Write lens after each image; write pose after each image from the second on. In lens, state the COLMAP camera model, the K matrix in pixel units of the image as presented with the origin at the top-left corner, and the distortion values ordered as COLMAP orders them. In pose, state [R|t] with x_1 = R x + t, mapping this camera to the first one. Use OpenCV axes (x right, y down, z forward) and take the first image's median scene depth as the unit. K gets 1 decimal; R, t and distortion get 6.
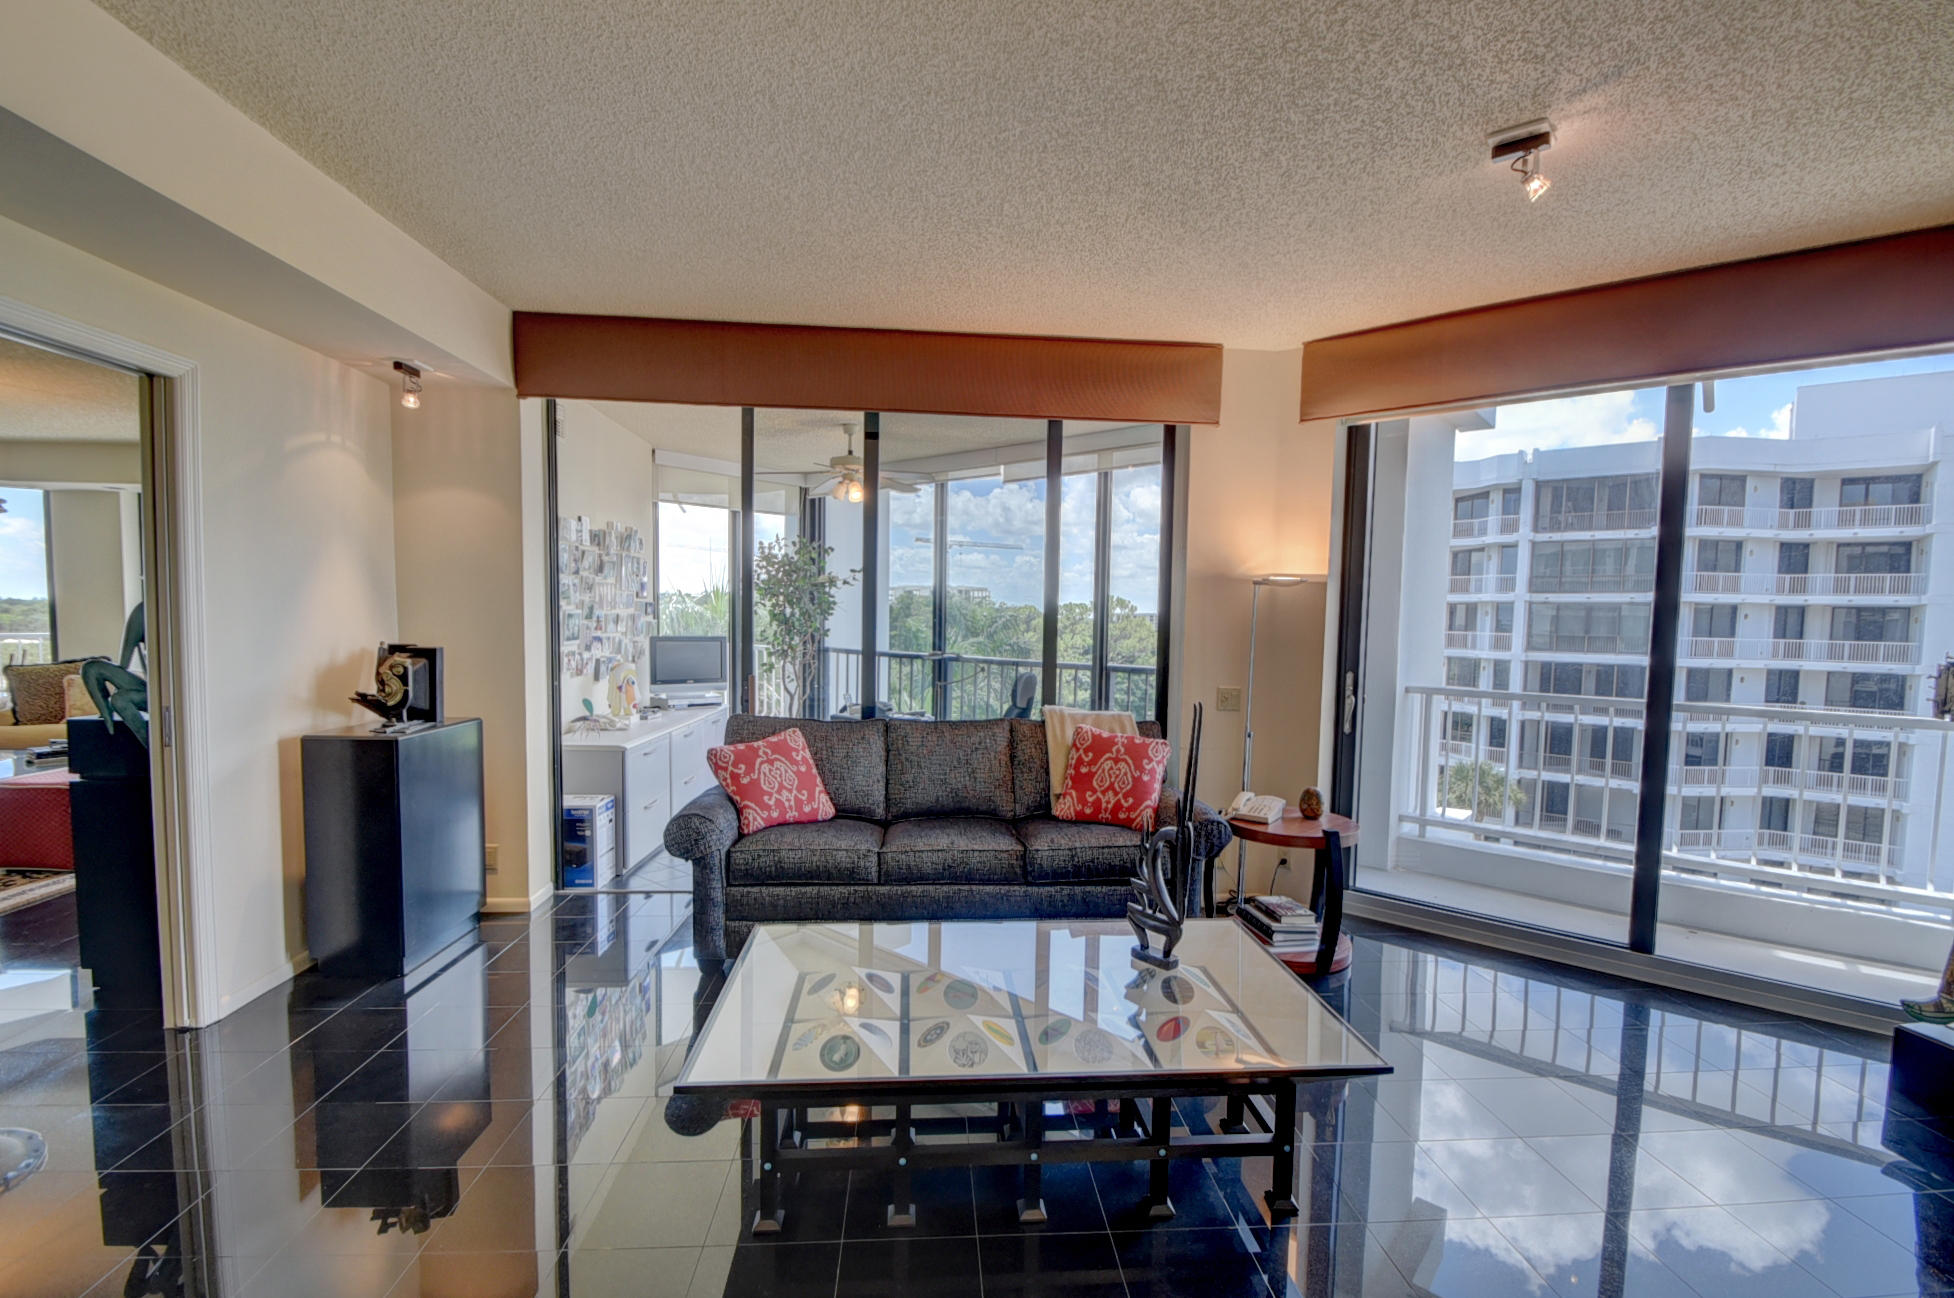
lens RADIAL K [[882.8, 0, 992.1], [0, 882.8, 663.2], [0, 0, 1]] dist [0.002603, -0.012421]
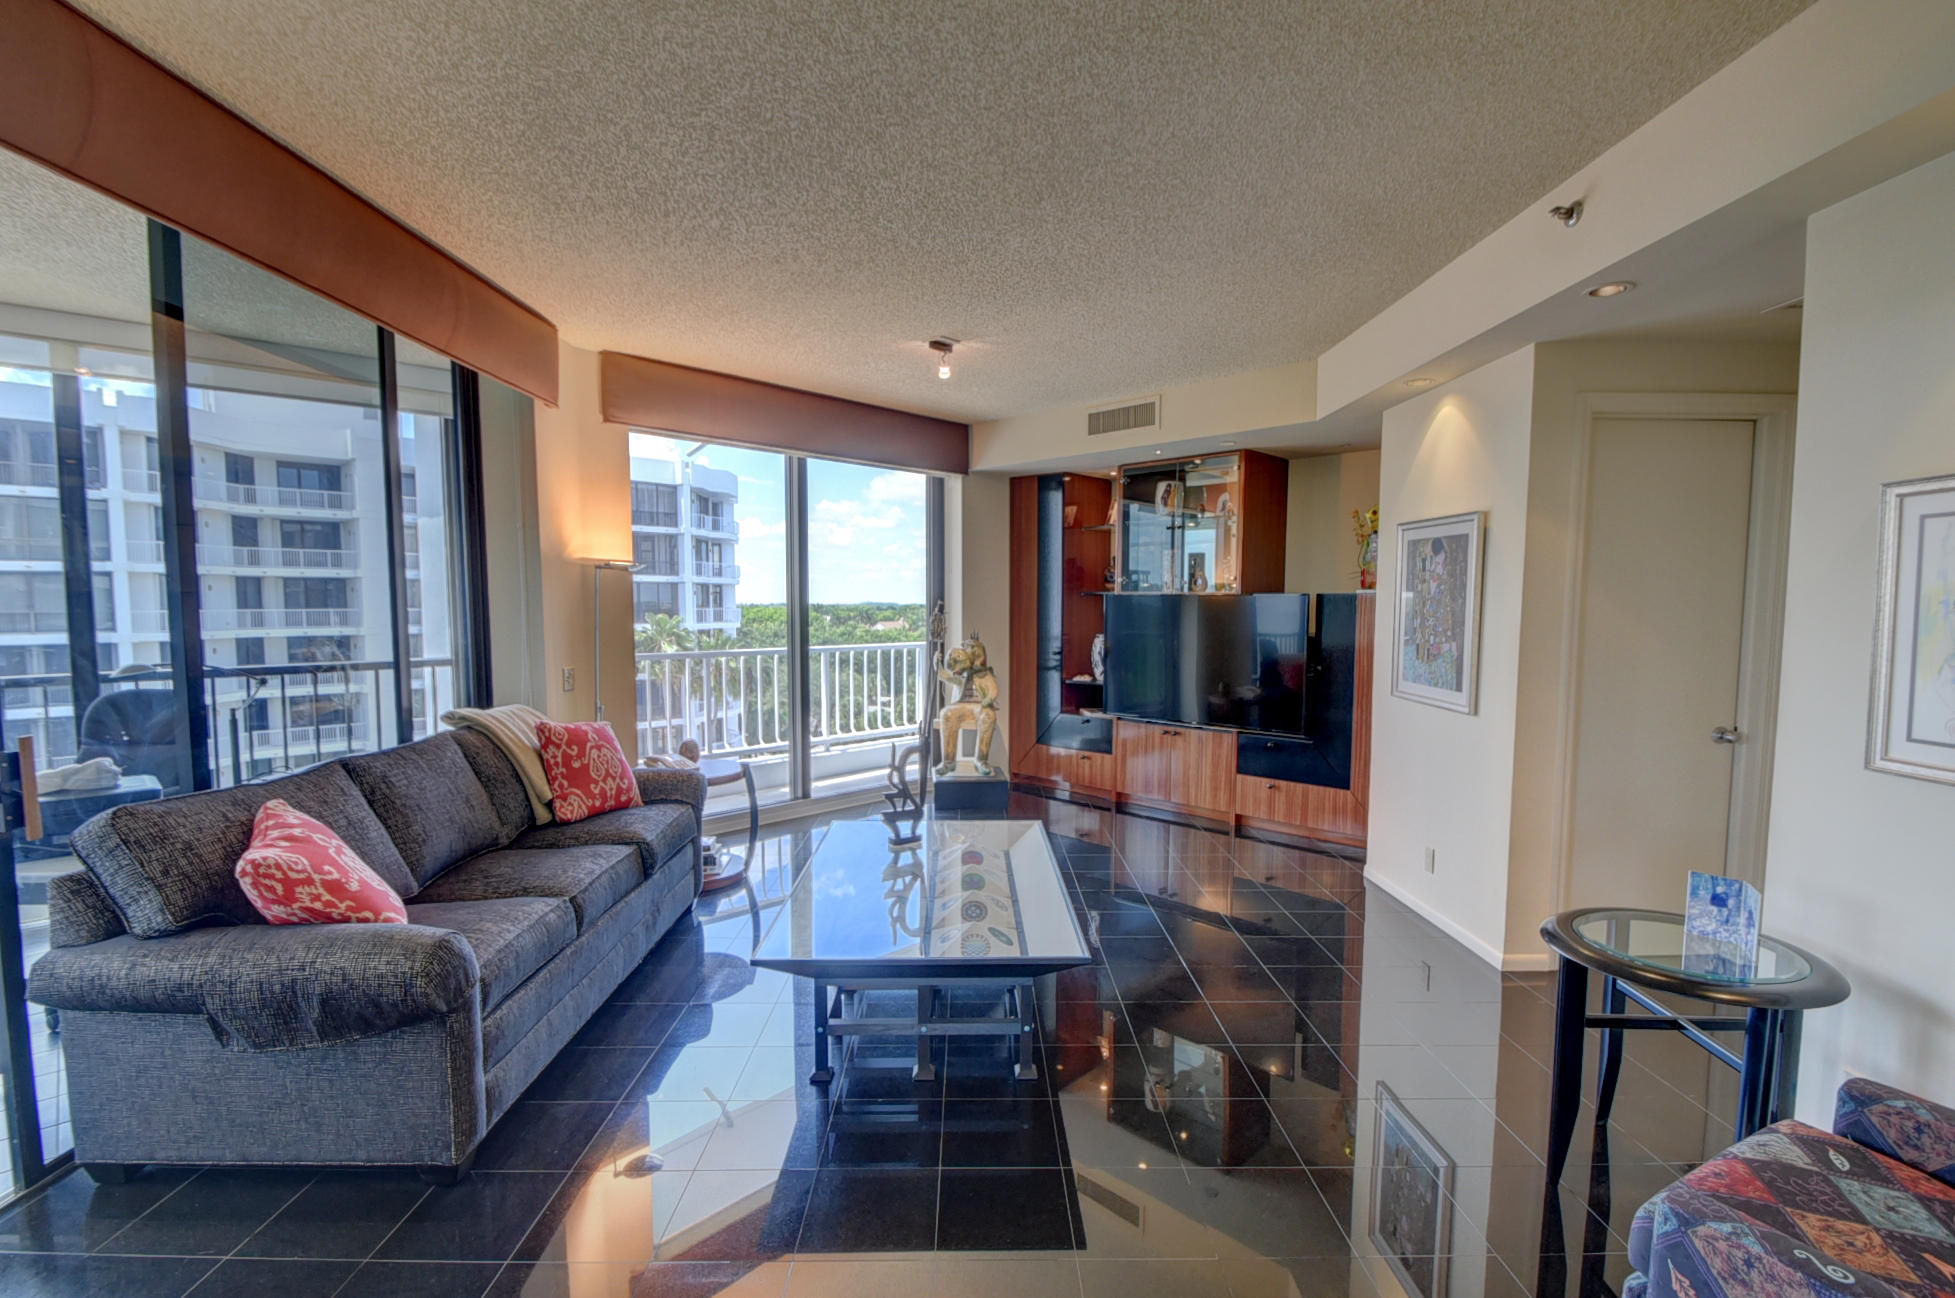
lens RADIAL K [[883.2, 0, 969.7], [0, 883.2, 667.1], [0, 0, 1]] dist [0.002603, -0.012421]
pose [[0.073809, -0.094208, 0.992813, -0.092111], [0.054999, 0.994398, 0.090270, -0.005503], [-0.995755, 0.047941, 0.078577, 0.057584]]
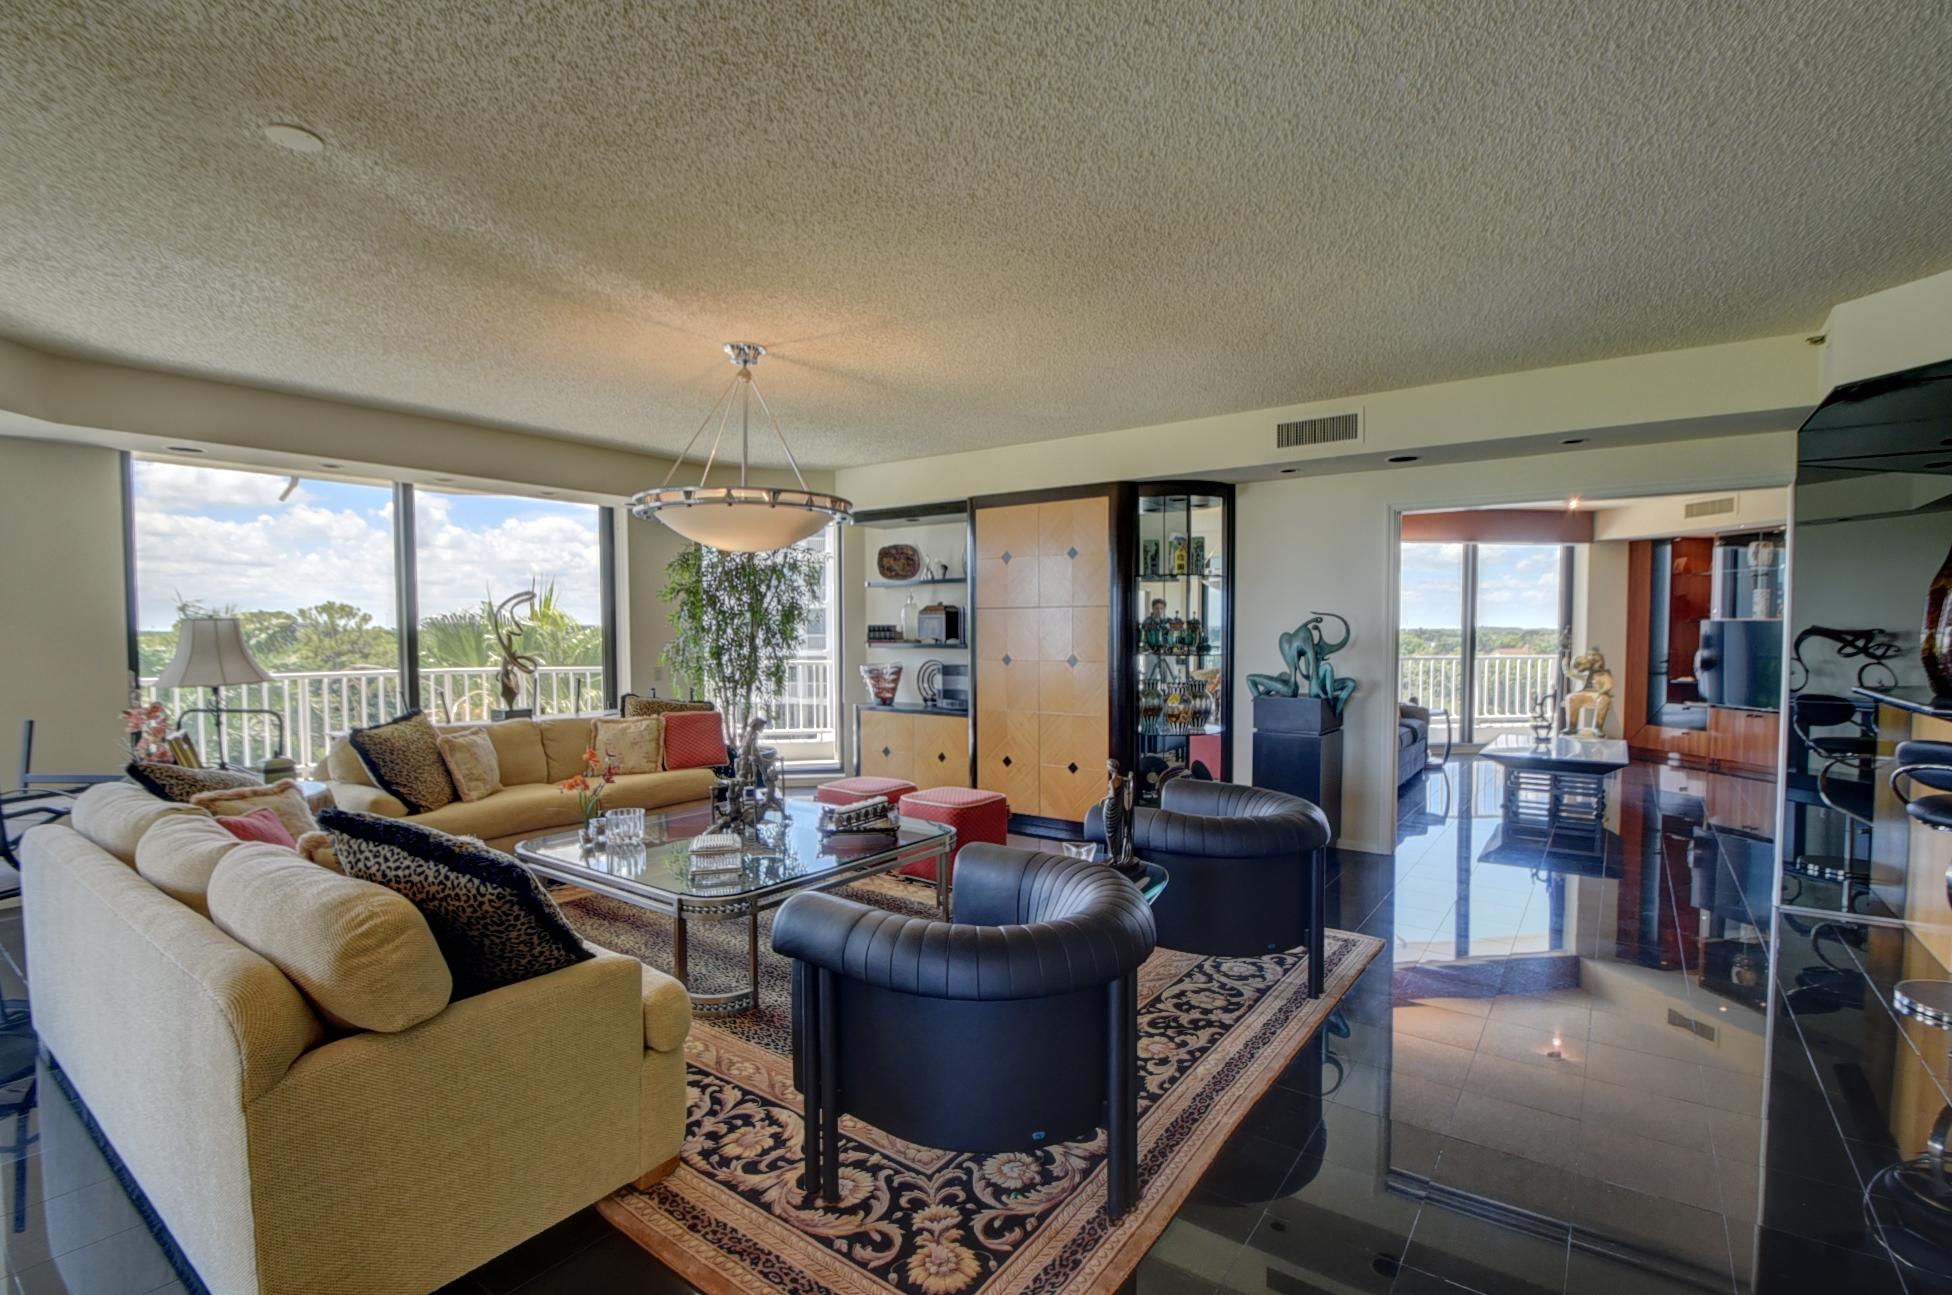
lens RADIAL K [[881.9, 0, 991.7], [0, 881.9, 668.9], [0, 0, 1]] dist [0.002603, -0.012421]
pose [[0.633506, -0.058159, 0.771549, -0.244018], [0.057890, 0.997939, 0.027692, -0.007559], [-0.771569, 0.027122, 0.635567, 0.041291]]
